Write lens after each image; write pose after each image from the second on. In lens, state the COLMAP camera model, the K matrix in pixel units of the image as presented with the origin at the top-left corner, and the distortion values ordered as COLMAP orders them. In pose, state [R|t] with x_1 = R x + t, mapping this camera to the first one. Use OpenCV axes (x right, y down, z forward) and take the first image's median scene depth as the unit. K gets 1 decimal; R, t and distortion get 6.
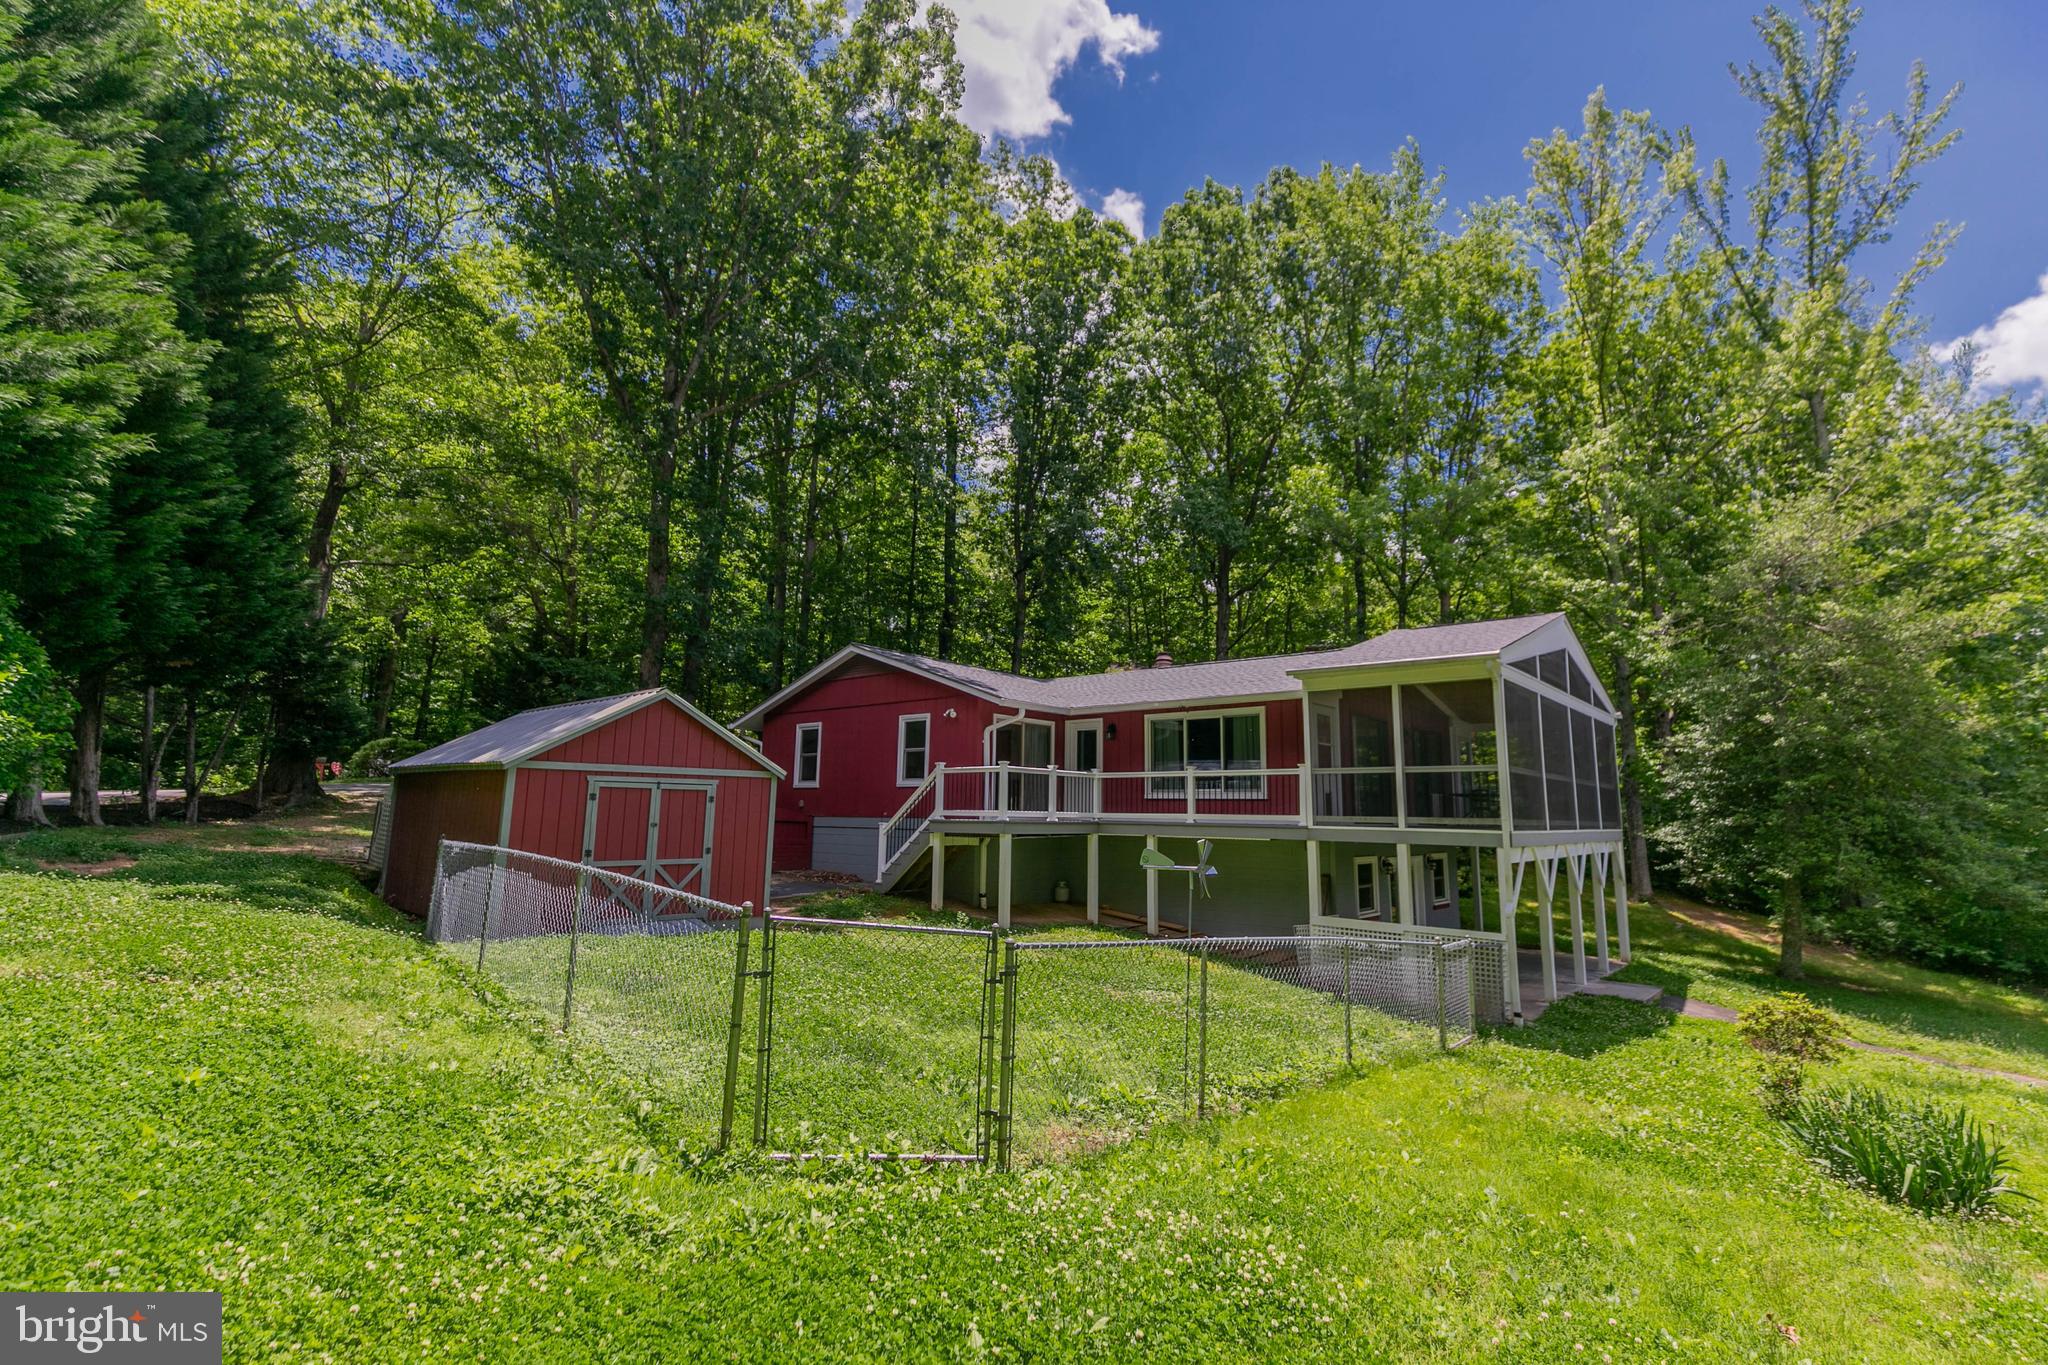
lens RADIAL K [[929.2, 0, 1029.9], [0, 929.2, 674.3], [0, 0, 1]] dist [0.008626, -0.000634]
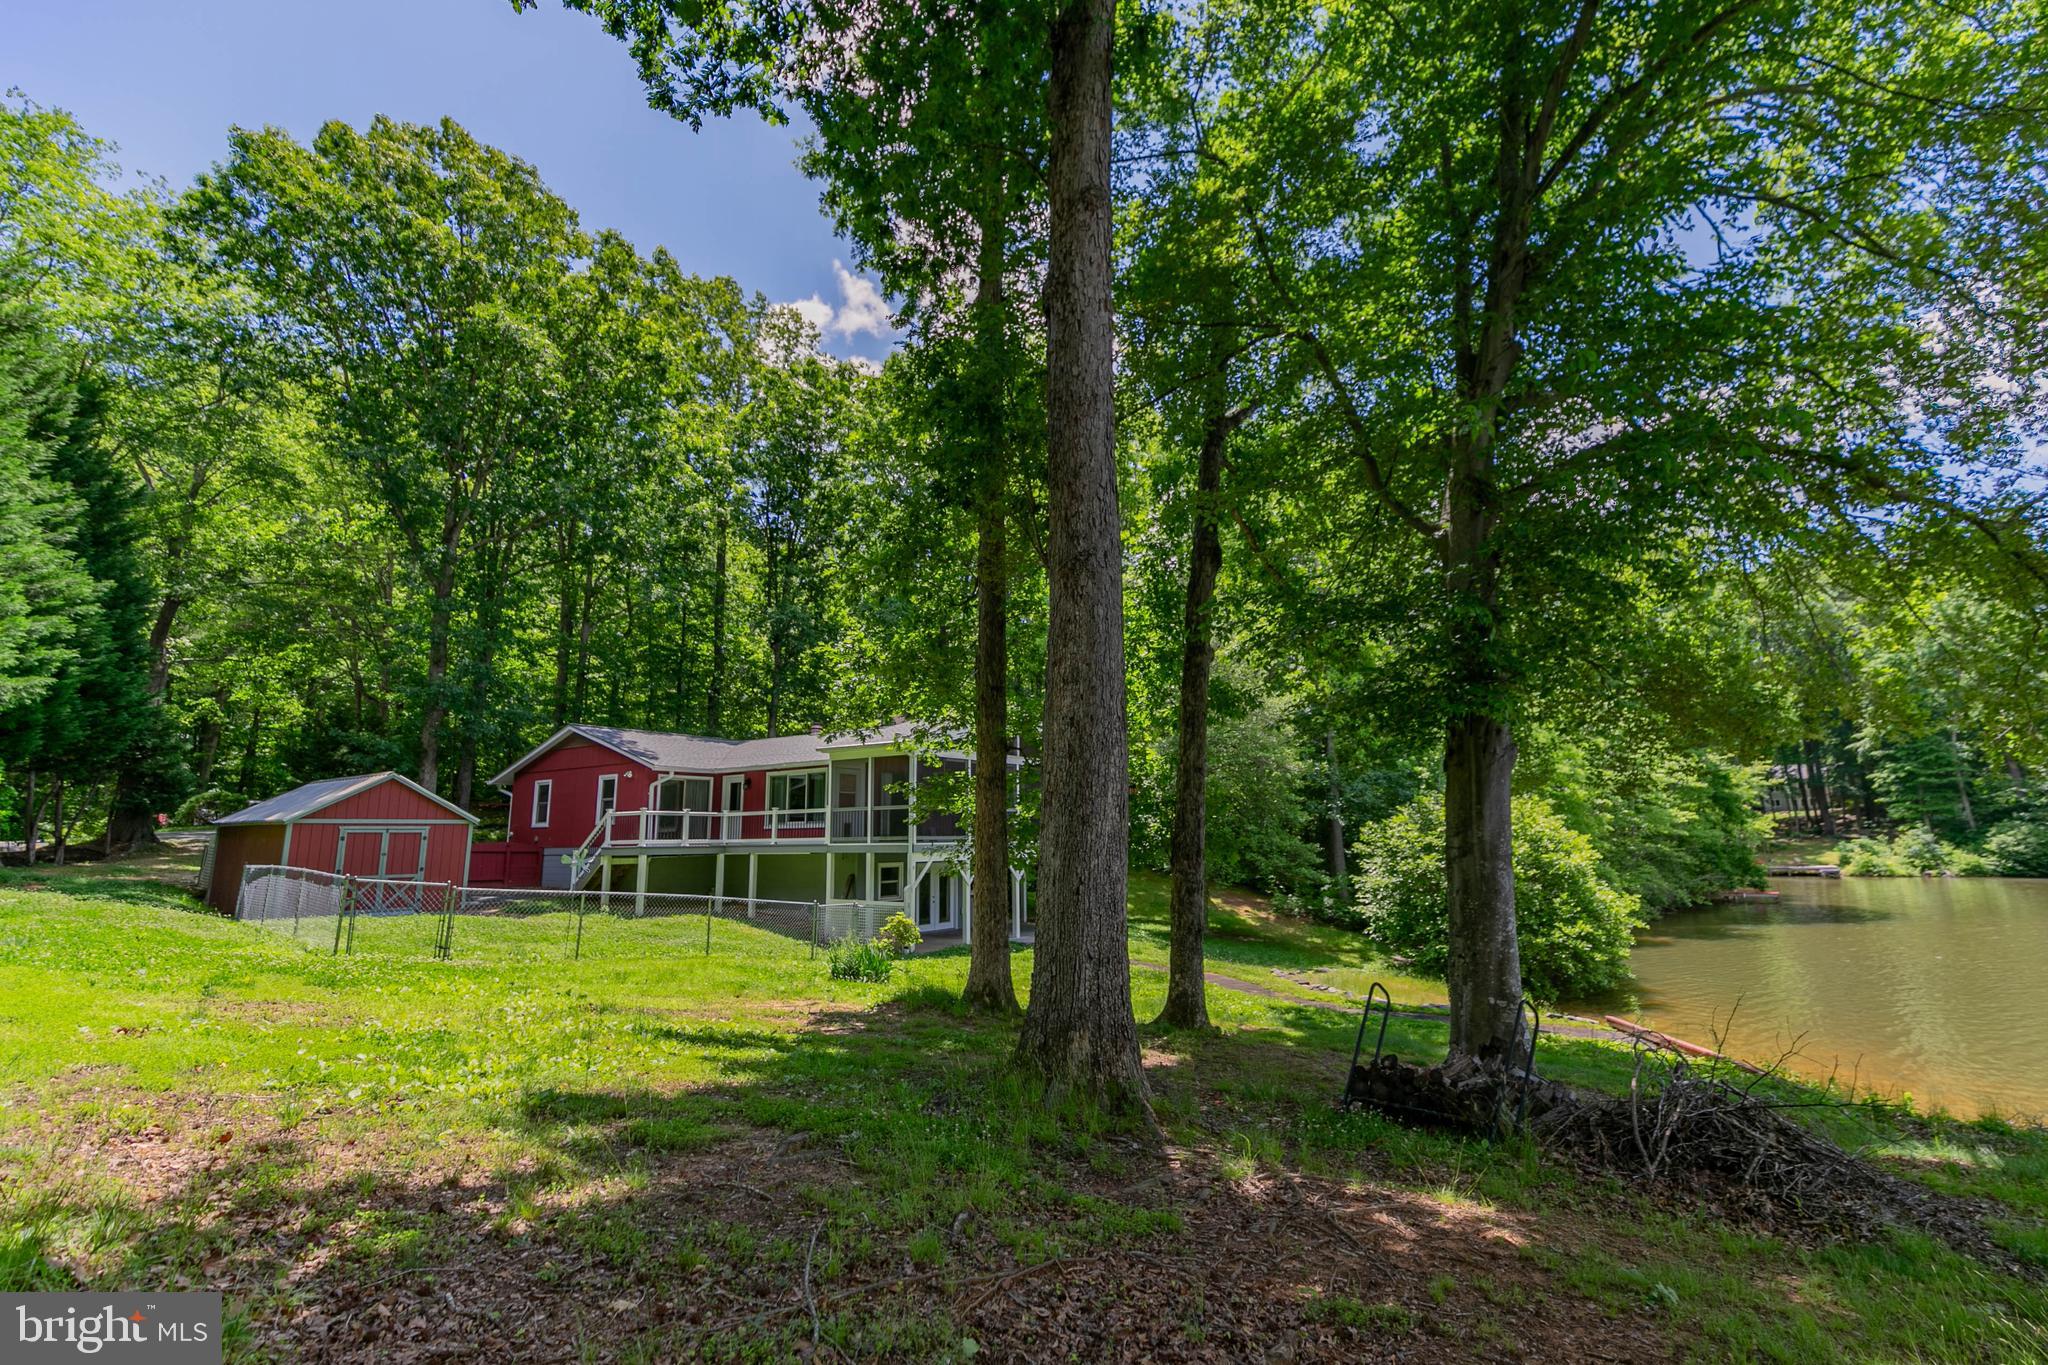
lens RADIAL K [[943.9, 0, 1028.2], [0, 943.9, 668.1], [0, 0, 1]] dist [0.003496, 0.000037]
pose [[0.994069, -0.007838, 0.108472, 0.403288], [0.011280, 0.999451, -0.031158, -0.076473], [-0.108168, 0.032196, 0.993611, -0.590379]]
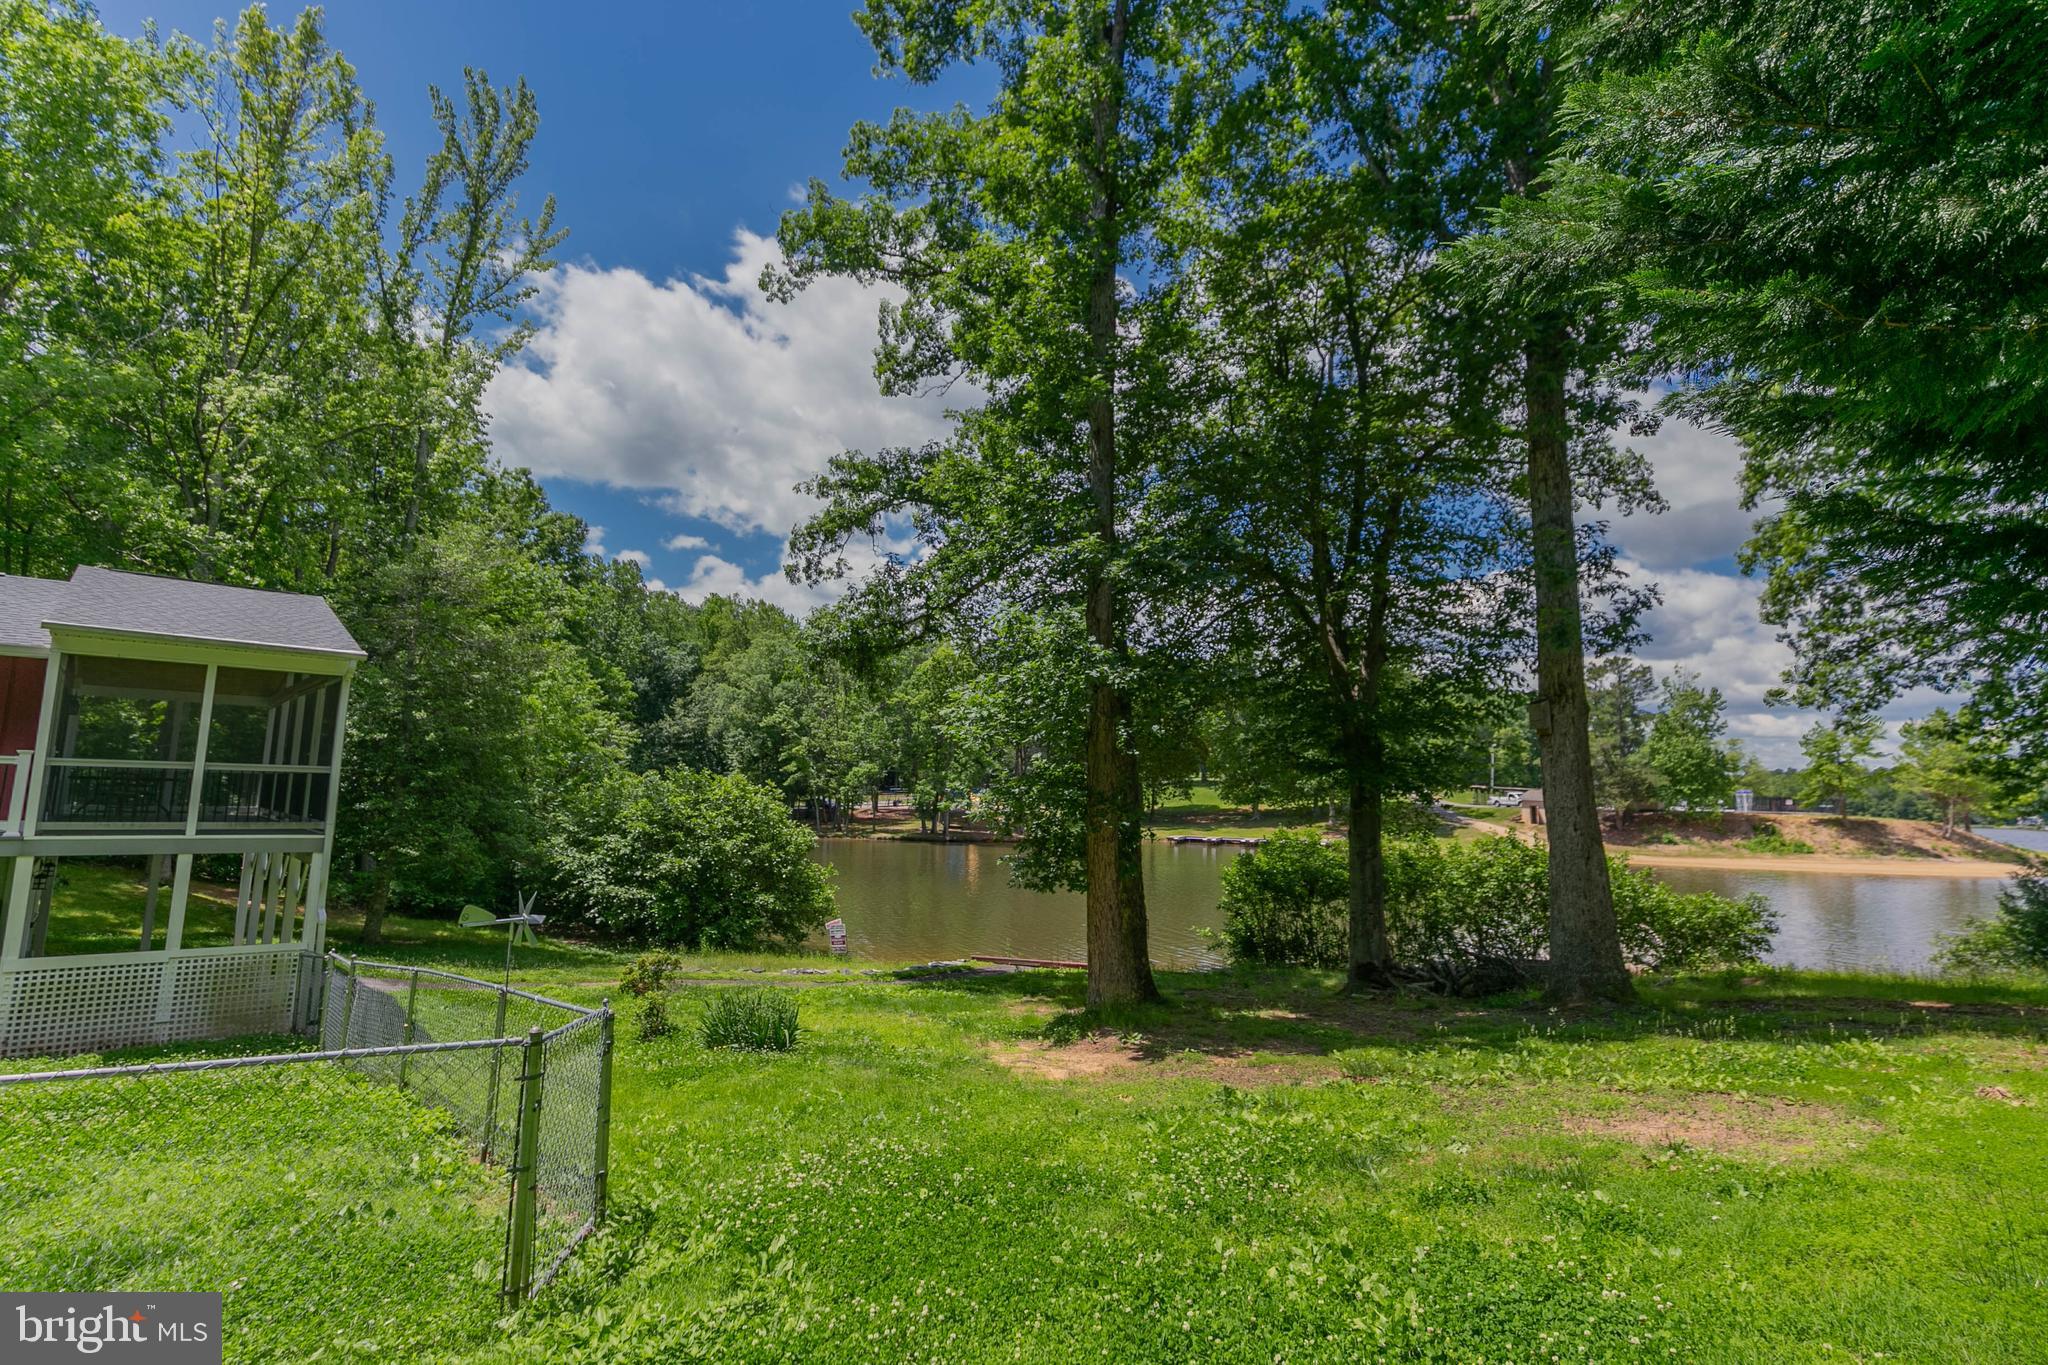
lens RADIAL K [[988.8, 0, 1029.3], [0, 988.8, 667.2], [0, 0, 1]] dist [0.004939, -0.000303]
pose [[0.122638, 0.116527, 0.985587, -0.326334], [-0.168845, 0.981055, -0.094982, -0.021257], [-0.977983, -0.154763, 0.139990, 0.125460]]
